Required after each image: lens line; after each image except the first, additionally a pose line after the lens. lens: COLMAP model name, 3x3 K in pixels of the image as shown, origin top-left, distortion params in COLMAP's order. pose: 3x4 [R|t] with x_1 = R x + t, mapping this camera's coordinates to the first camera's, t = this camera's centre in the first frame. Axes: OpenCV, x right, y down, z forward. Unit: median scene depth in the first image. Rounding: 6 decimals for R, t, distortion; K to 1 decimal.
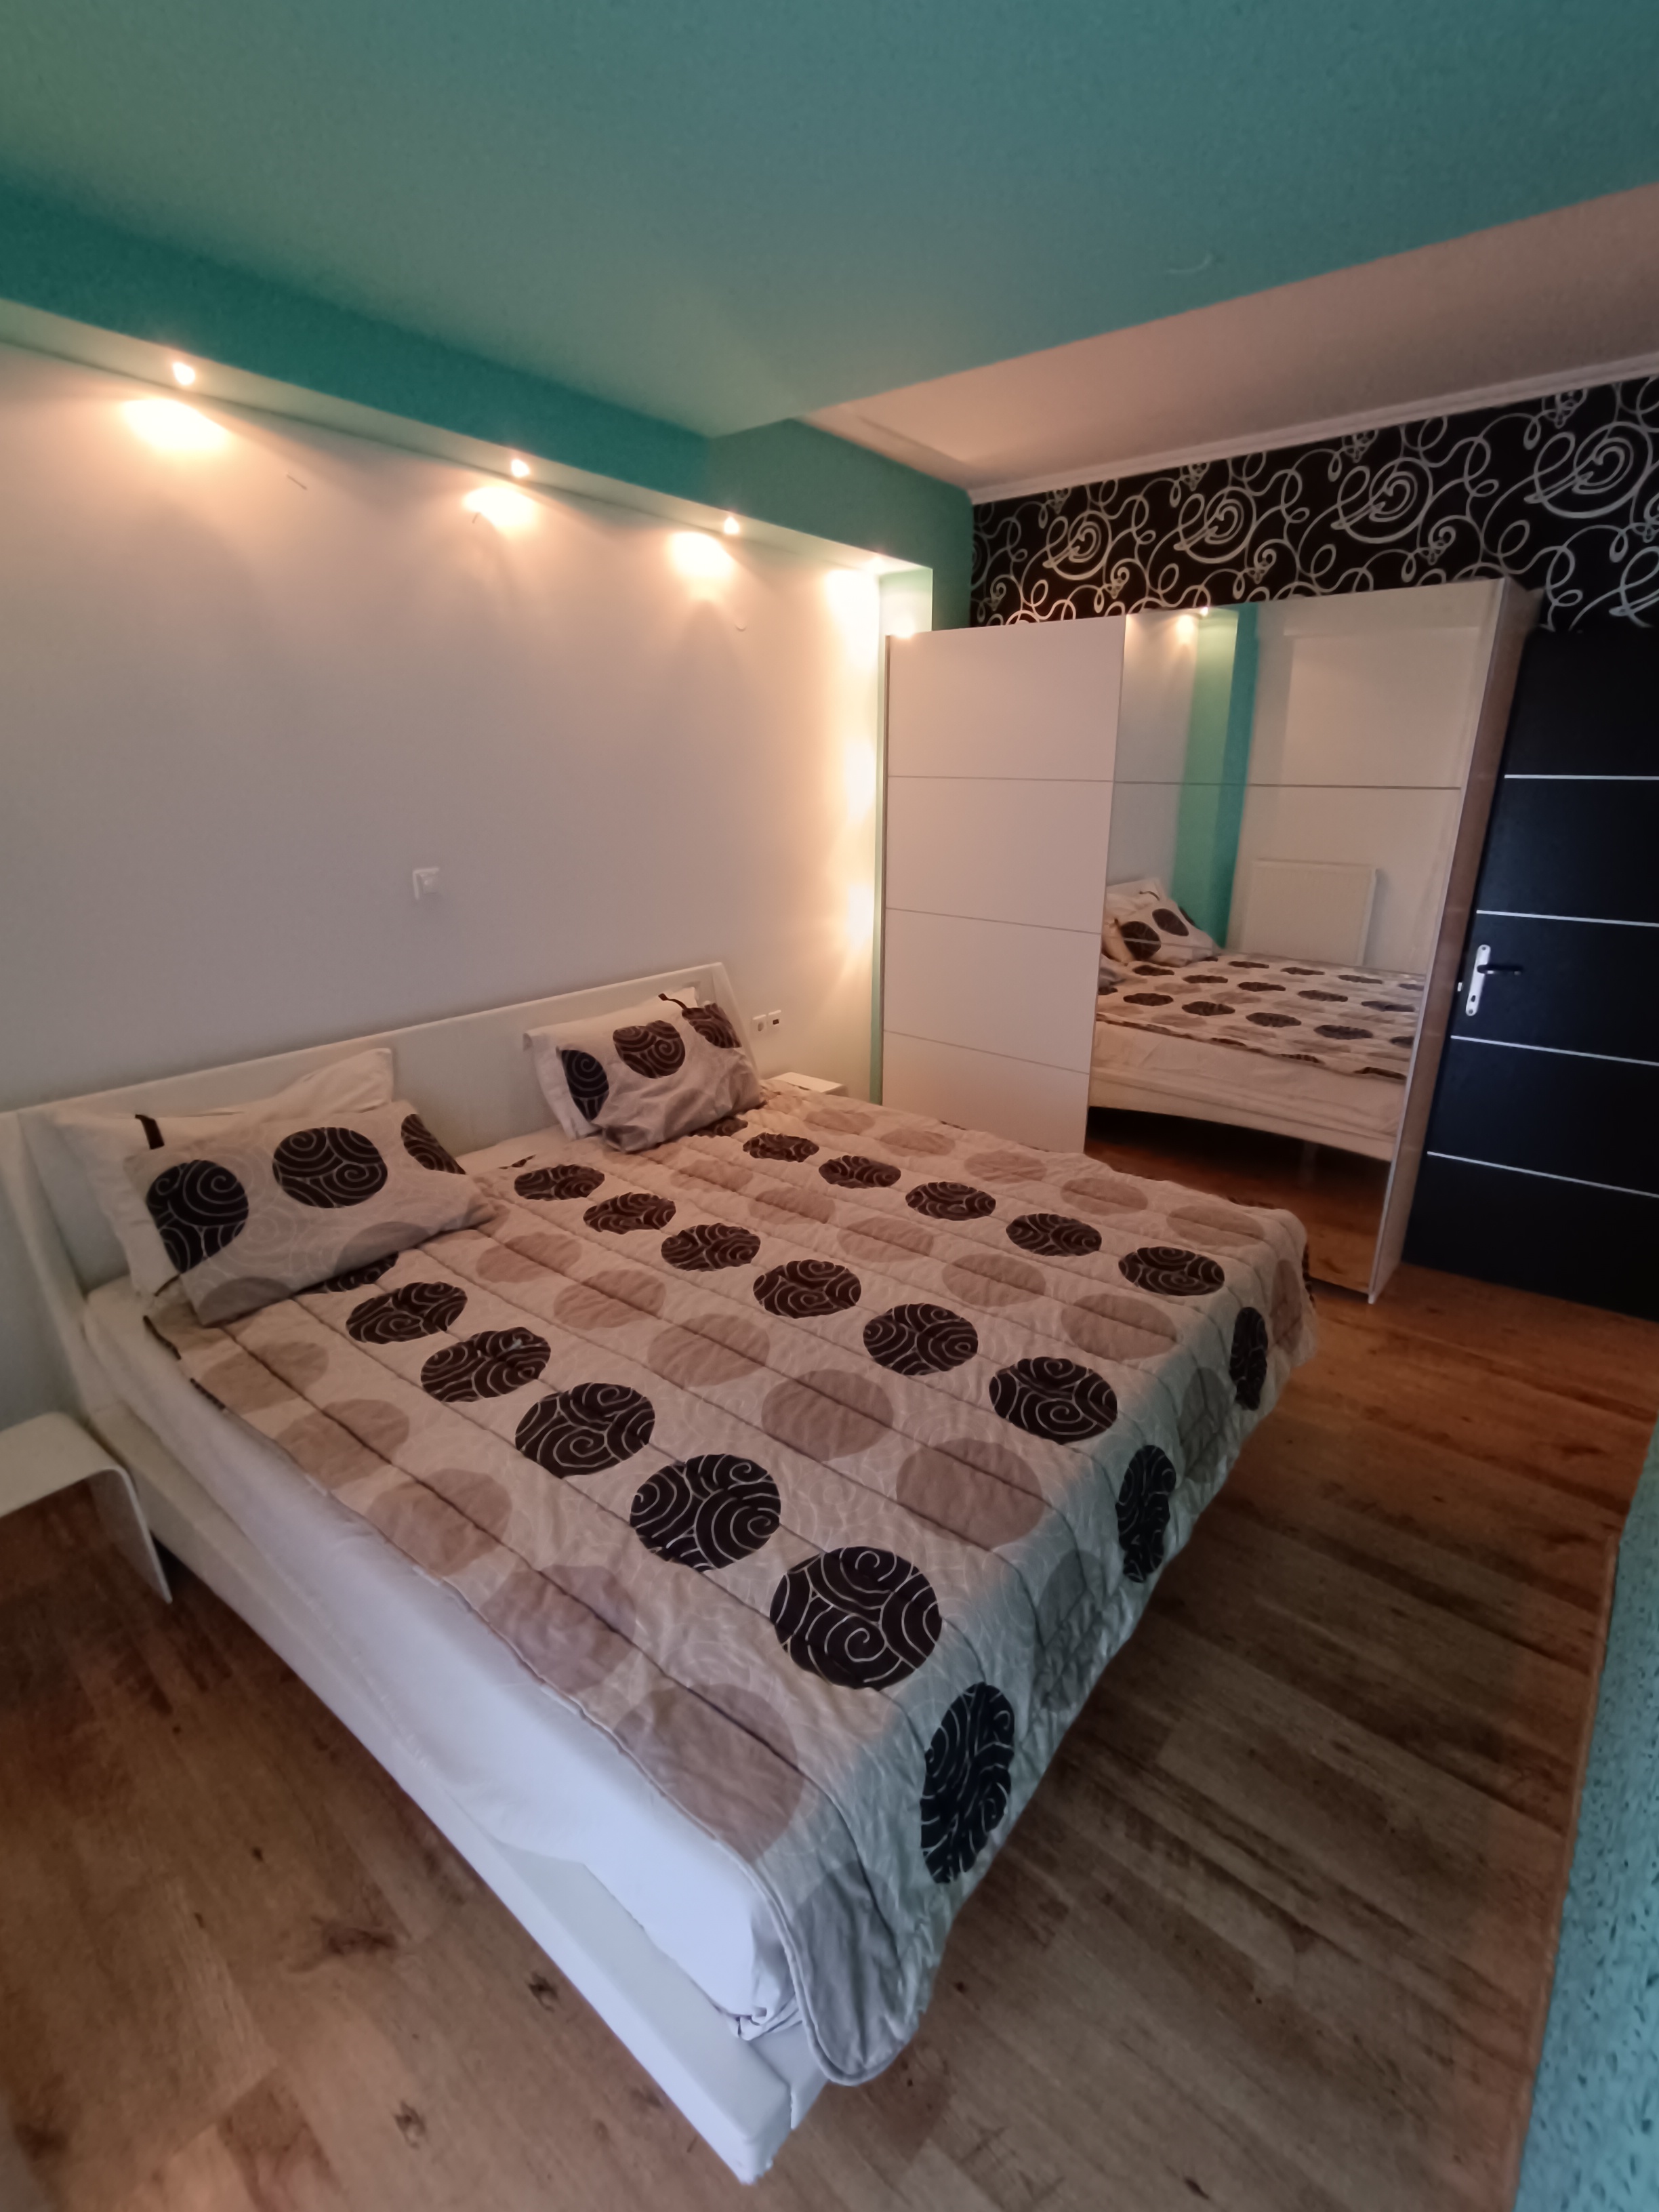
lens RADIAL K [[1017.4, 0, 830.7], [0, 1017.4, 1086.2], [0, 0, 1]] dist [-0.002572, 0.011353]
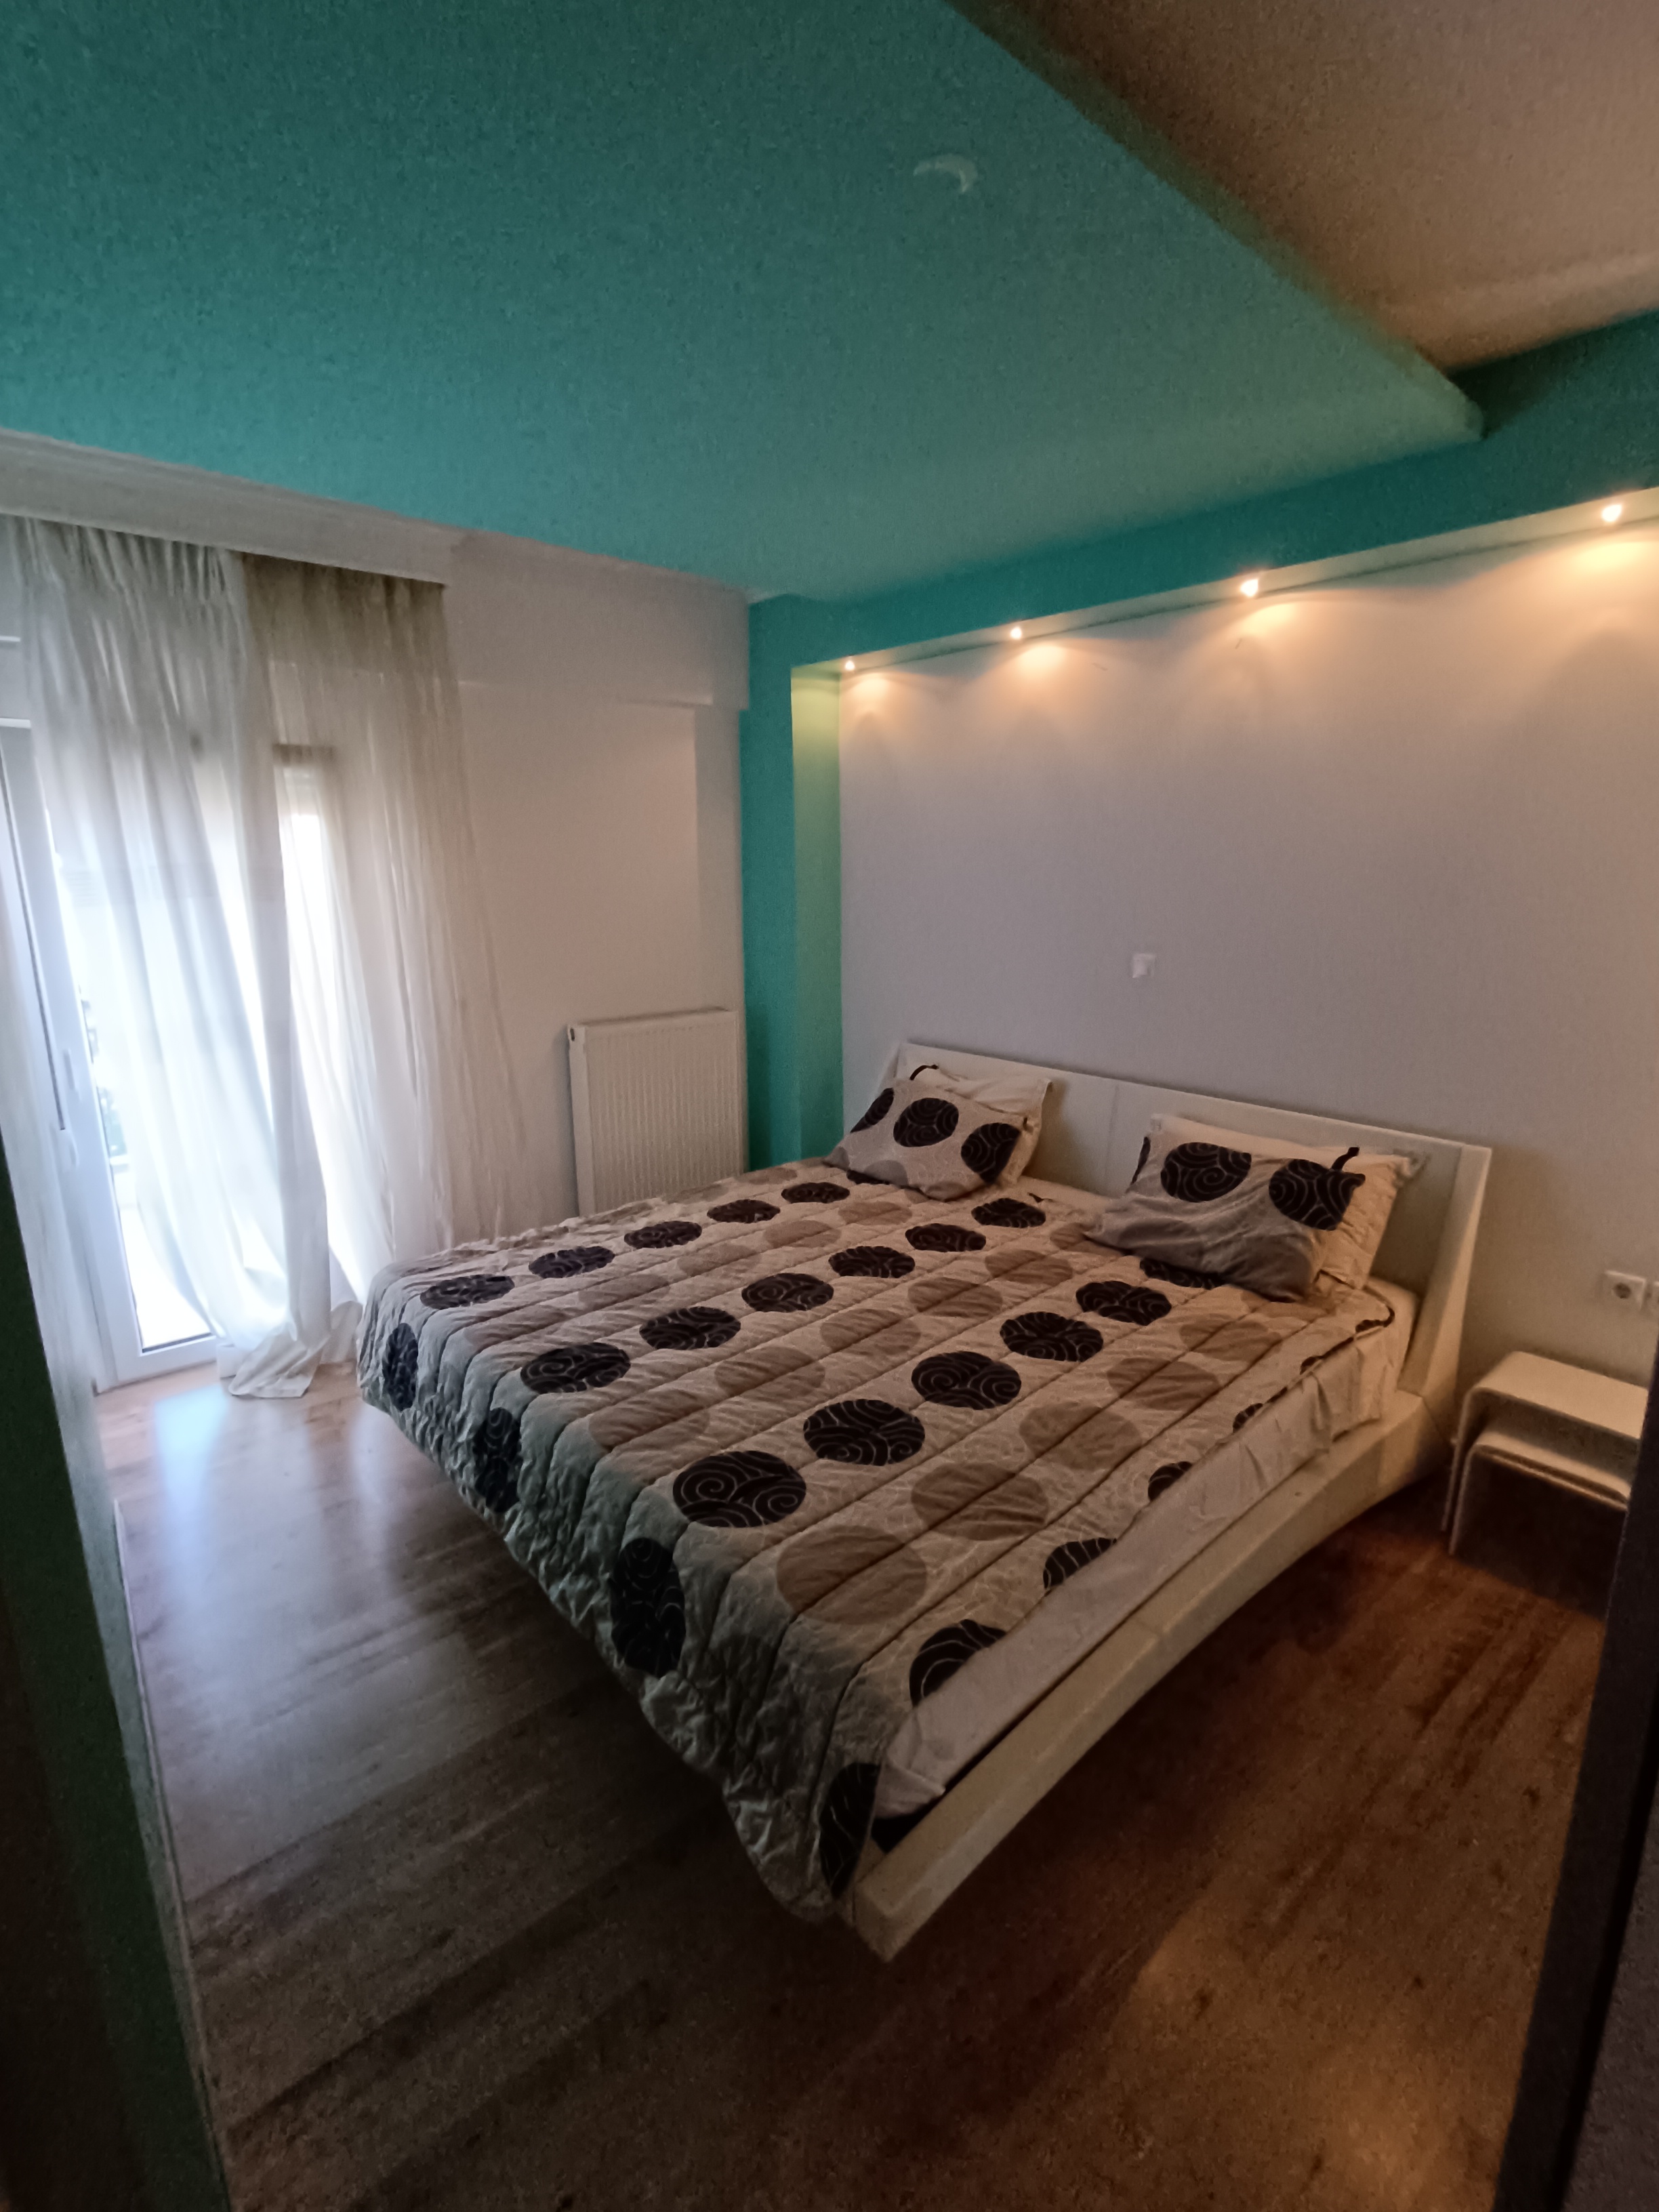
lens RADIAL K [[998.4, 0, 832.4], [0, 998.4, 1092.5], [0, 0, 1]] dist [-0.010546, 0.005166]
pose [[-0.178144, 0.227028, -0.957456, 0.942382], [-0.286899, 0.918761, 0.271233, -0.323599], [0.941251, 0.323012, -0.098538, 0.967377]]
